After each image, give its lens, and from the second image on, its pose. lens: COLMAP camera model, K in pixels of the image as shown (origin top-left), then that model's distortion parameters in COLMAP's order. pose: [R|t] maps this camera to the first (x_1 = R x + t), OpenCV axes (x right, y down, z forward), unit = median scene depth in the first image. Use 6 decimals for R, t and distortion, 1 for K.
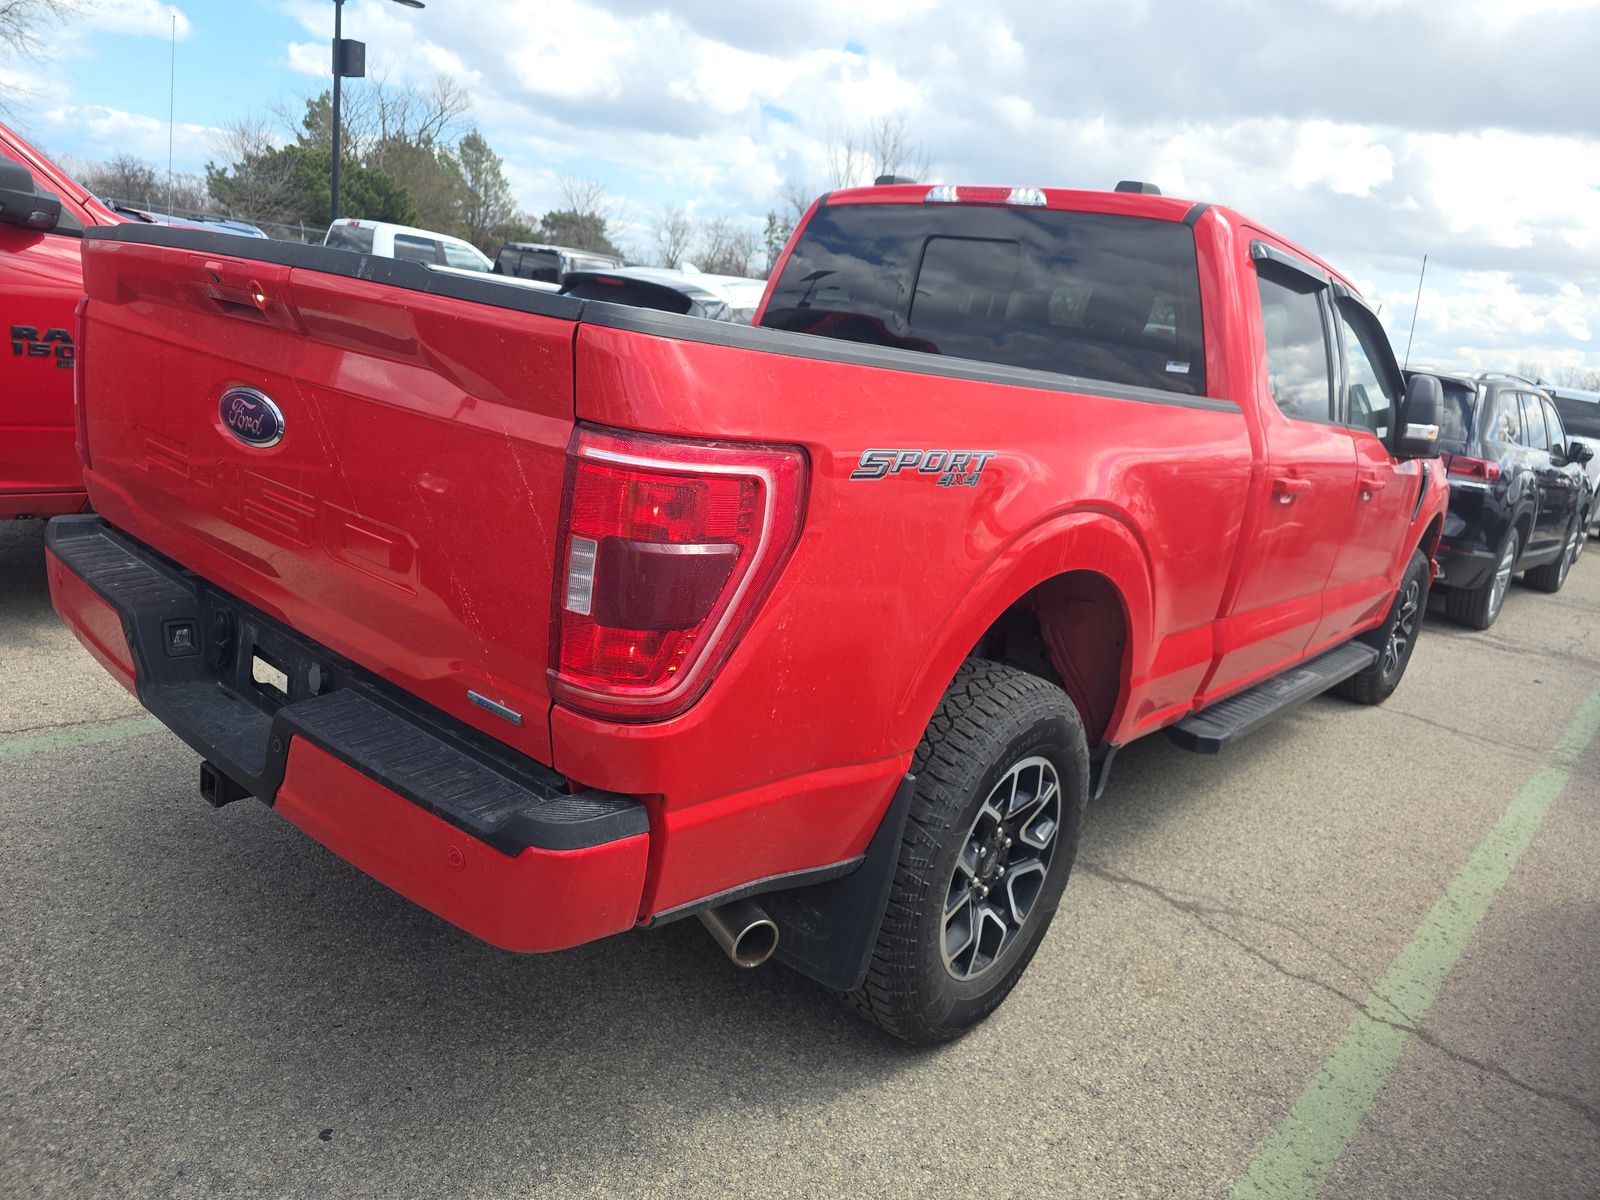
lens RADIAL K [[1058.0, 0, 789.9], [0, 1058.0, 584.1], [0, 0, 1]] dist [0.051168, -0.039051]
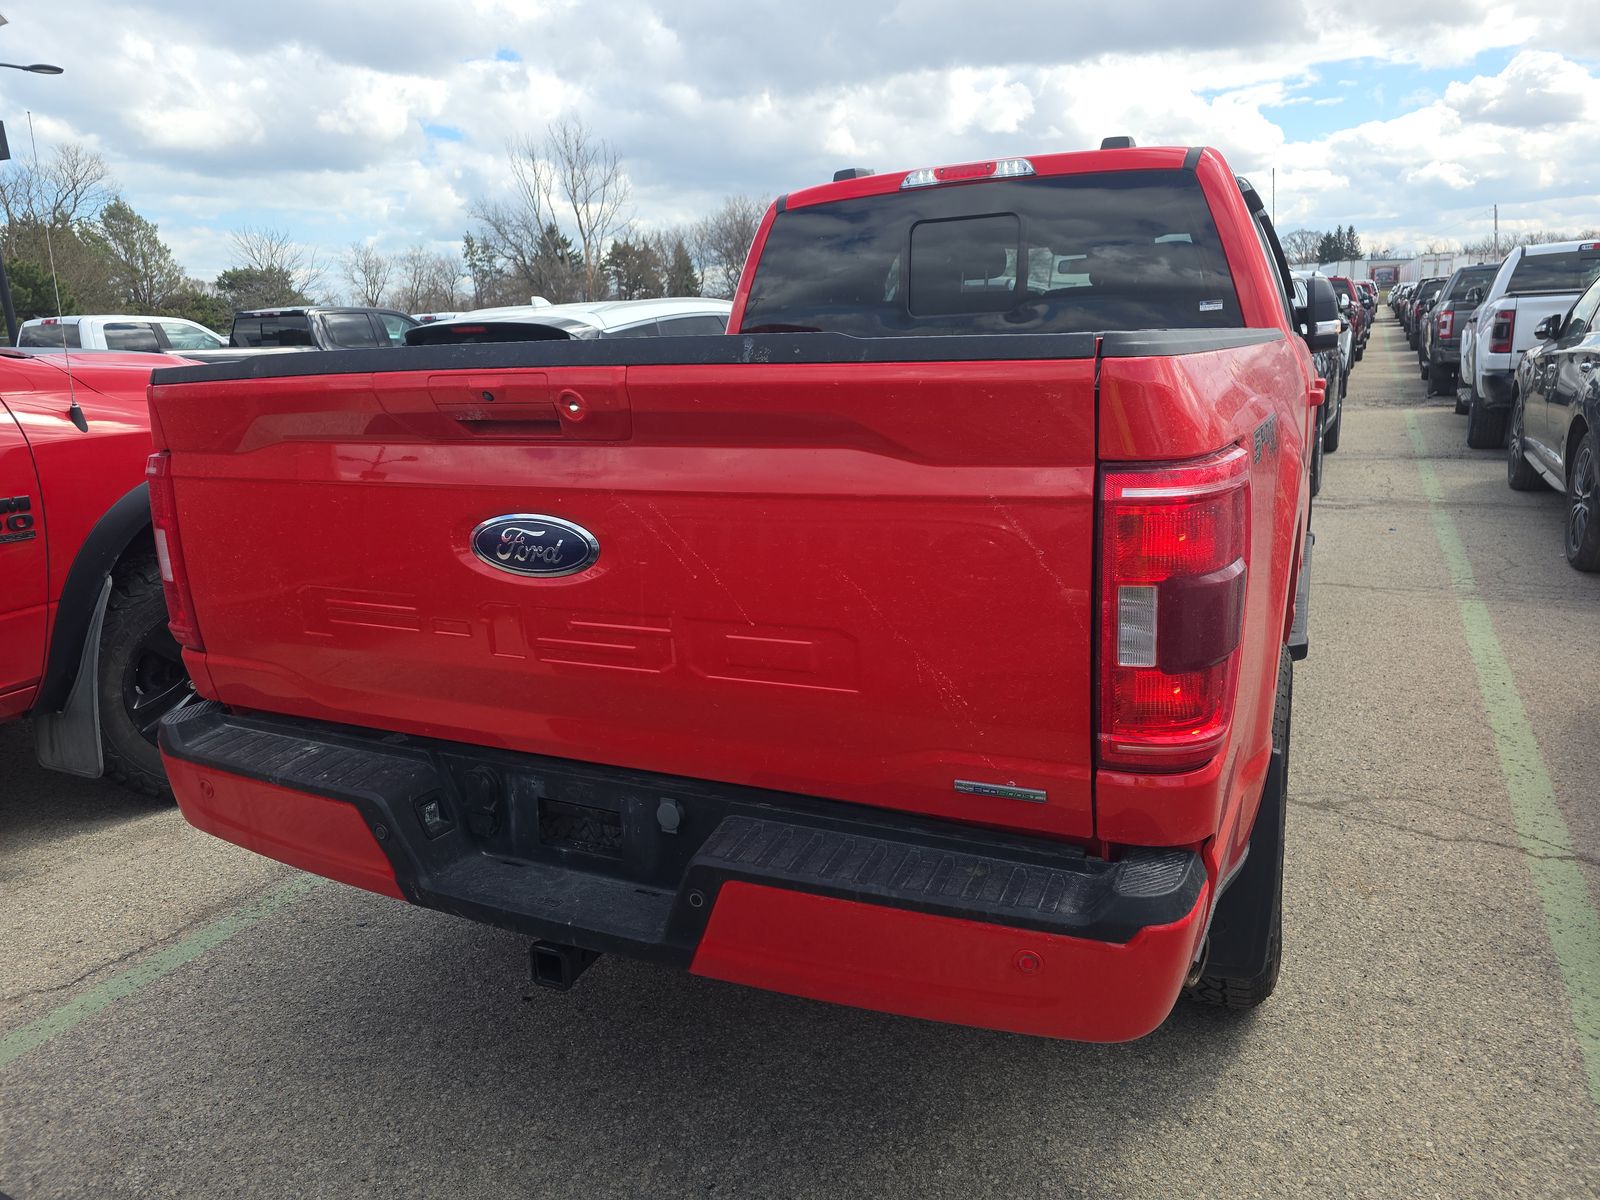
lens RADIAL K [[1058.0, 0, 789.9], [0, 1058.0, 584.1], [0, 0, 1]] dist [0.051168, -0.039051]
pose [[0.952611, -0.230177, 0.198875, -0.120842], [0.229305, 0.972960, 0.027730, -0.025368], [-0.199880, 0.019187, 0.979633, 0.027974]]
